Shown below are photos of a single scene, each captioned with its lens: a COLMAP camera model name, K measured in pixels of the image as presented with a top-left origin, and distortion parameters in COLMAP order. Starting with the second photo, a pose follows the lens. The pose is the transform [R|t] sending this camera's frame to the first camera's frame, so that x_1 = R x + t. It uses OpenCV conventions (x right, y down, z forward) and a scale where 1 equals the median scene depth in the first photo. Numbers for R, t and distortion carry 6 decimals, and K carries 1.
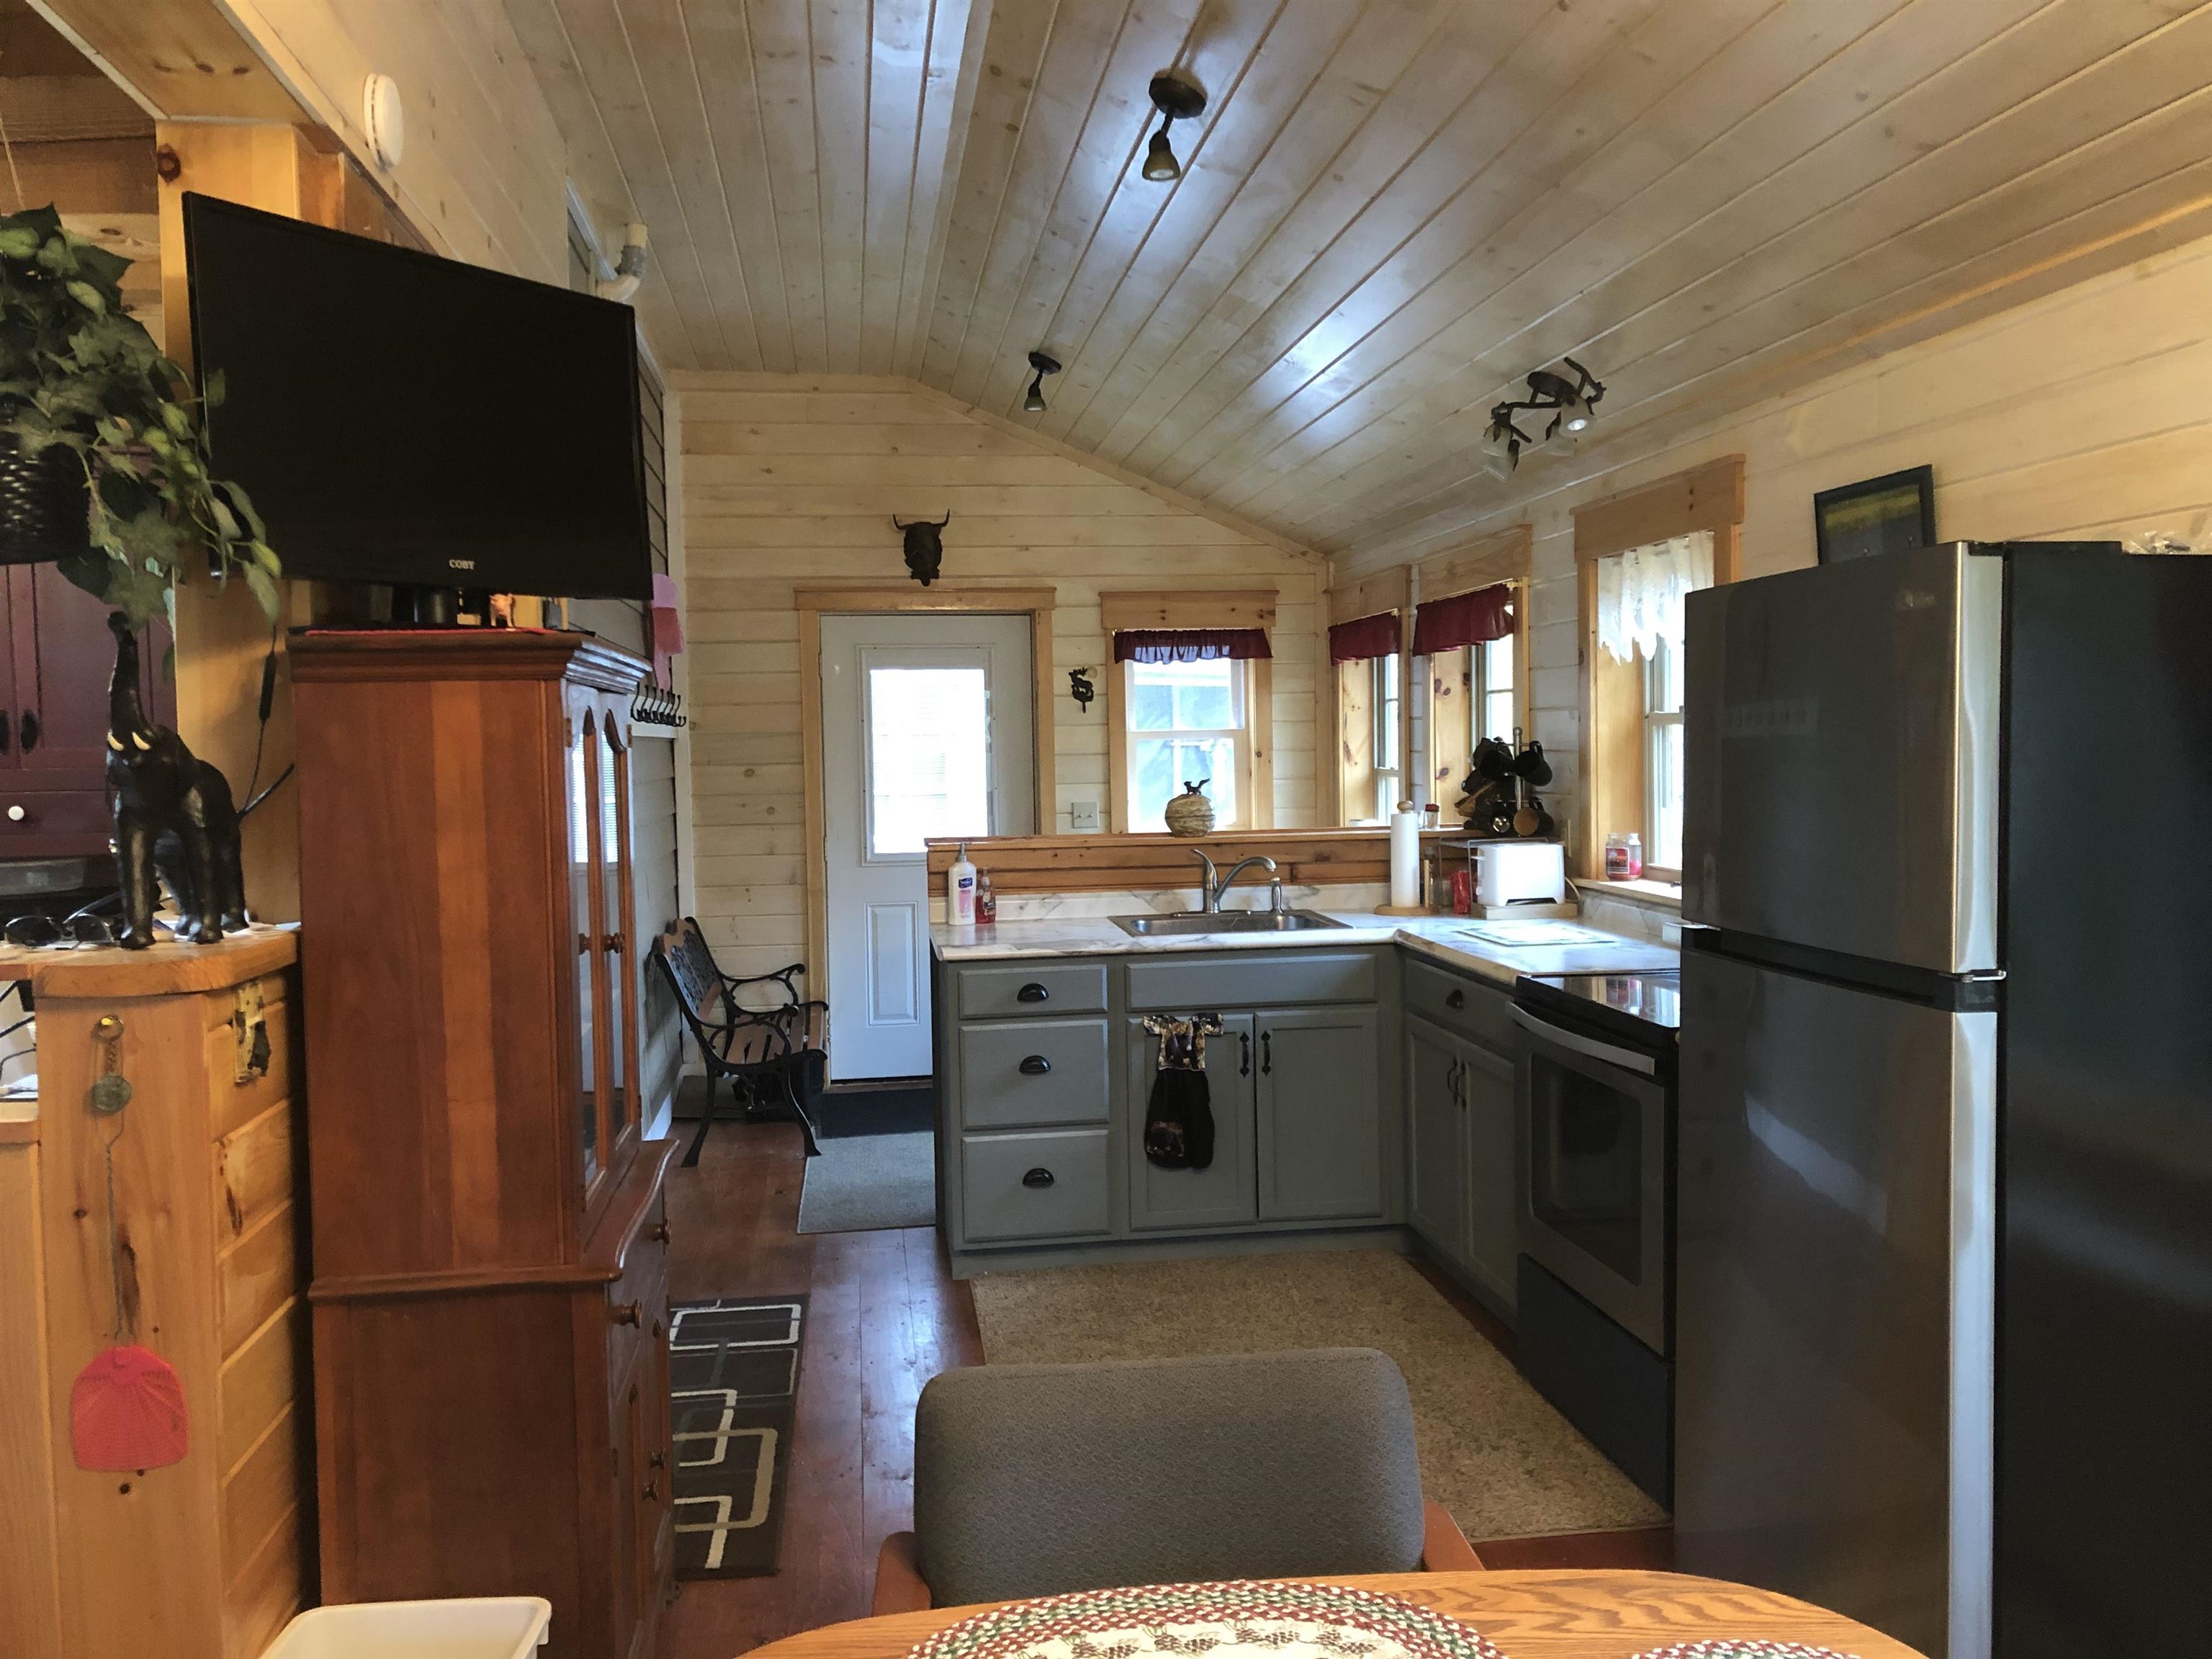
lens RADIAL K [[1808.0, 0, 1107.1], [0, 1808.0, 832.8], [0, 0, 1]] dist [0.038401, -0.034055]
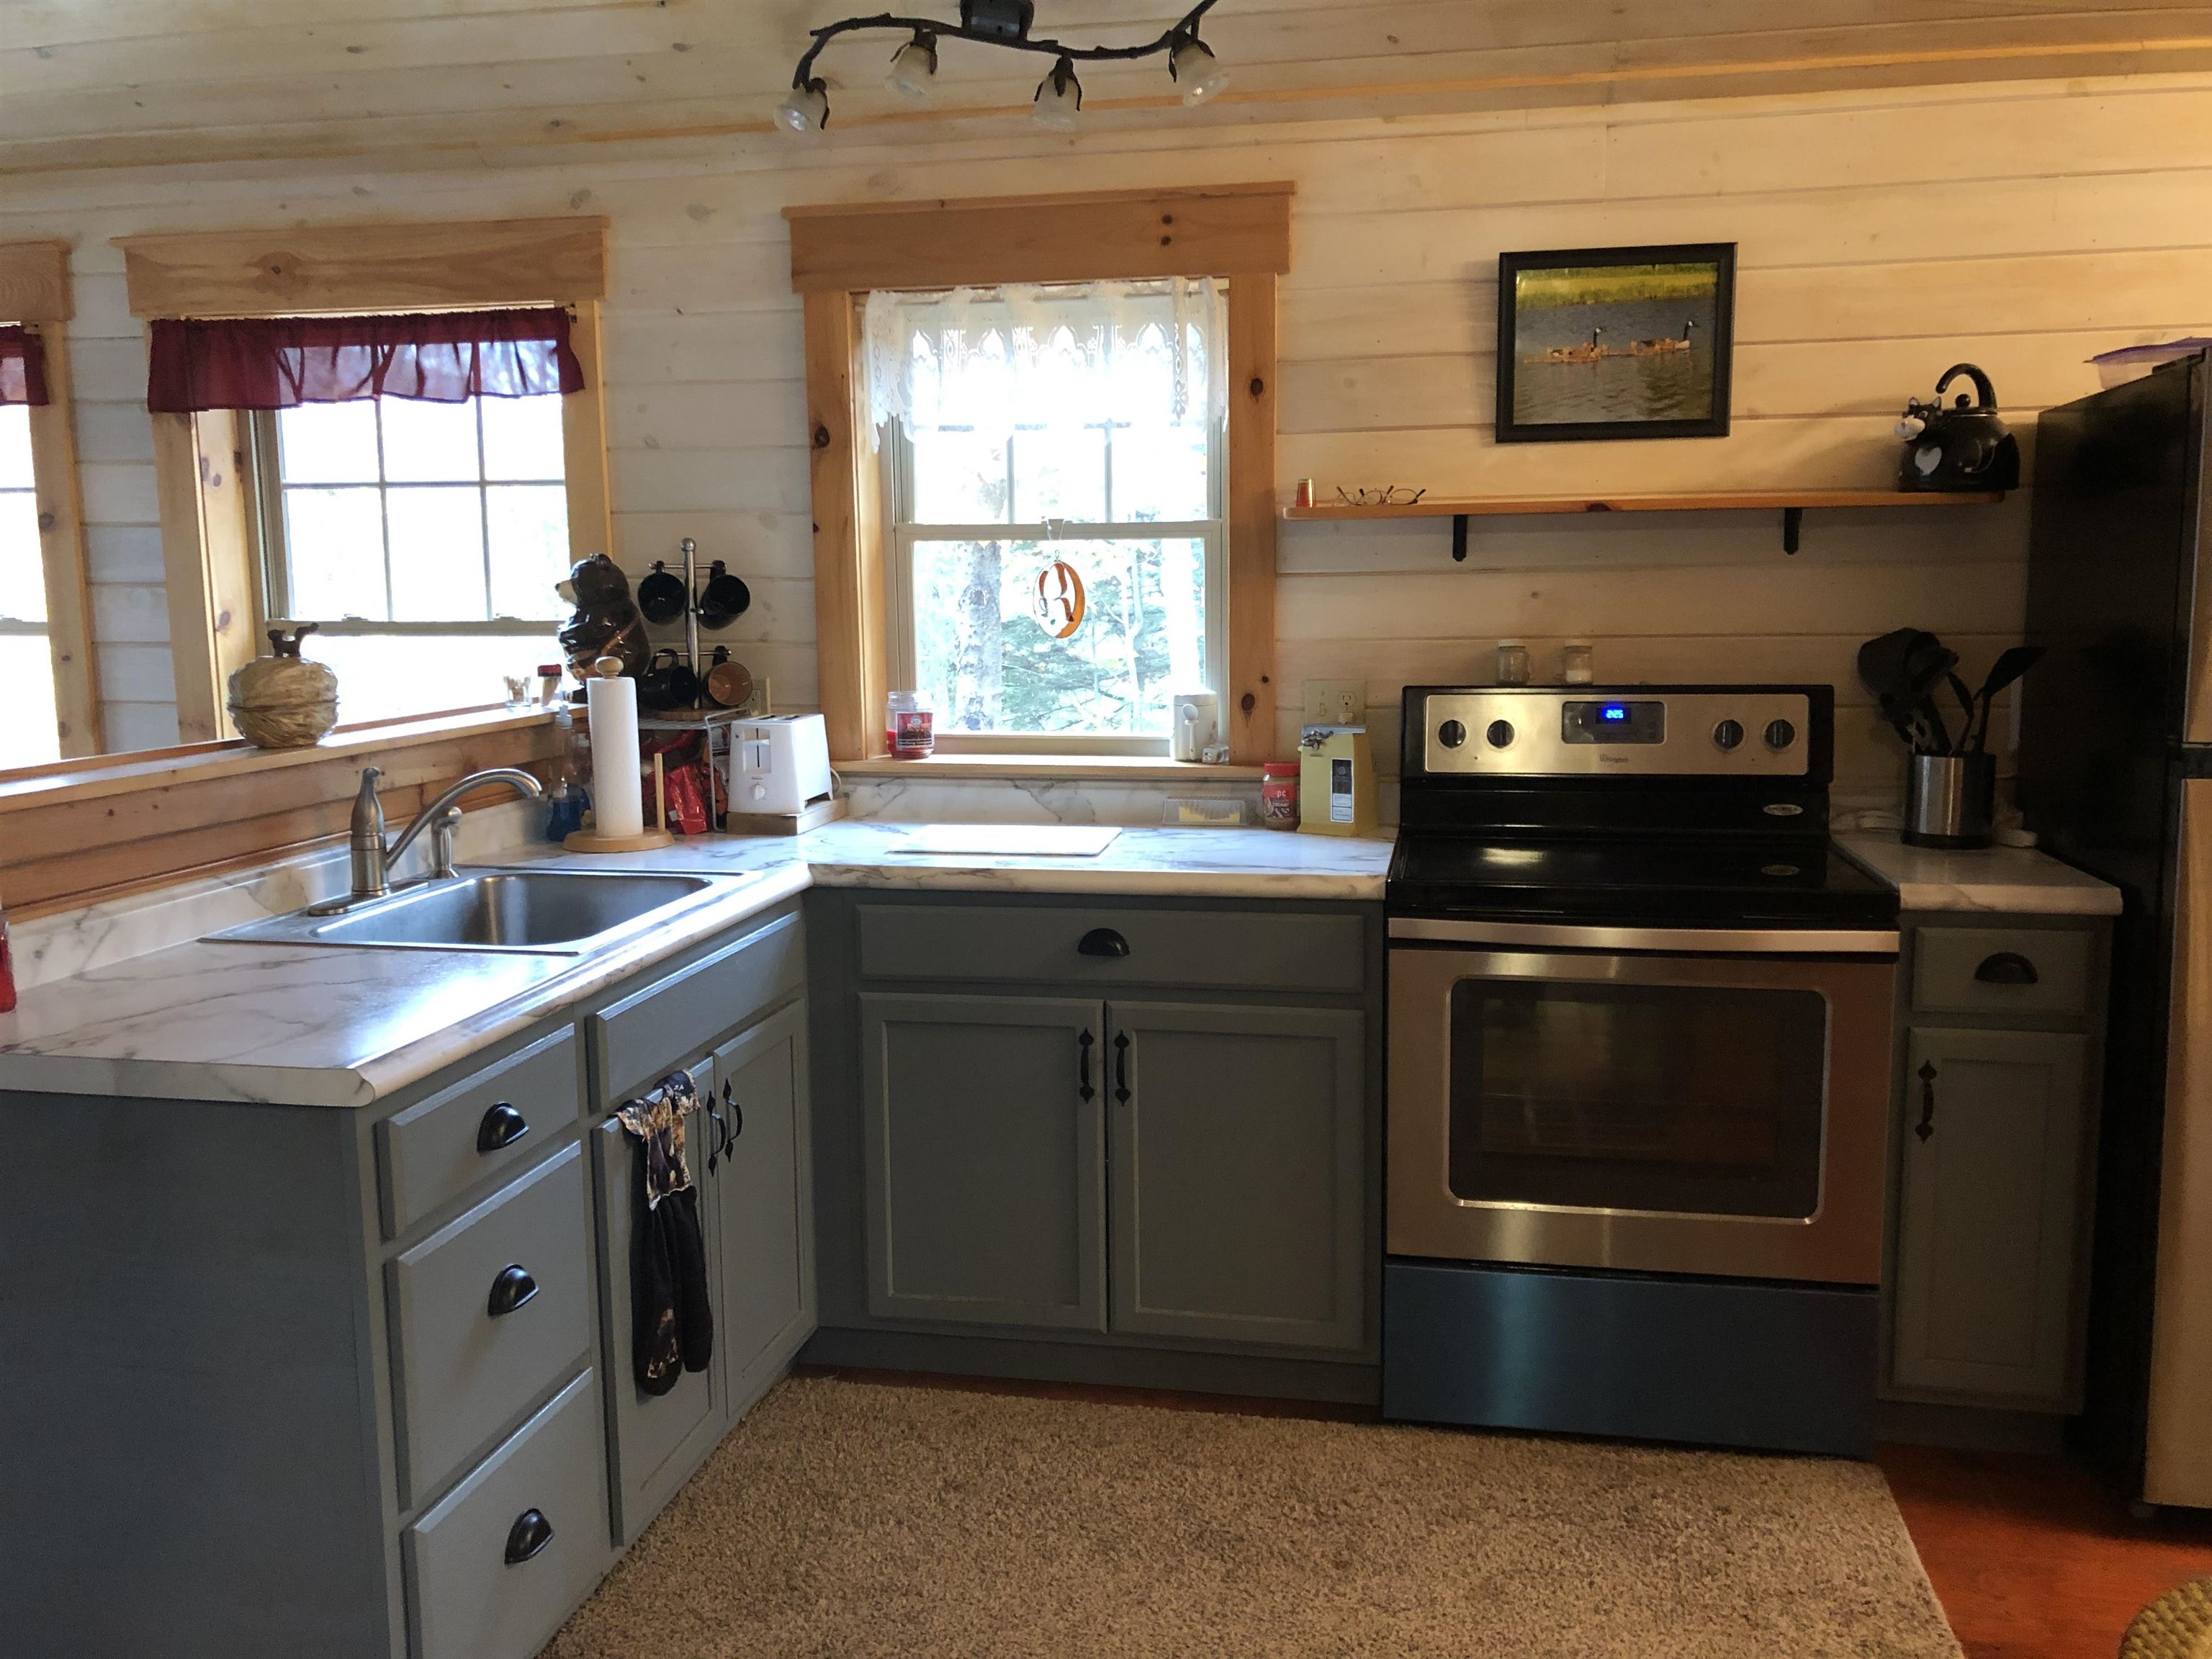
lens RADIAL K [[1808.0, 0, 1117.8], [0, 1808.0, 849.7], [0, 0, 1]] dist [0.038401, -0.034055]
pose [[0.314515, -0.132293, 0.939989, -0.386332], [0.055142, 0.991115, 0.121038, -0.020305], [-0.947650, 0.013764, 0.319015, 0.717302]]
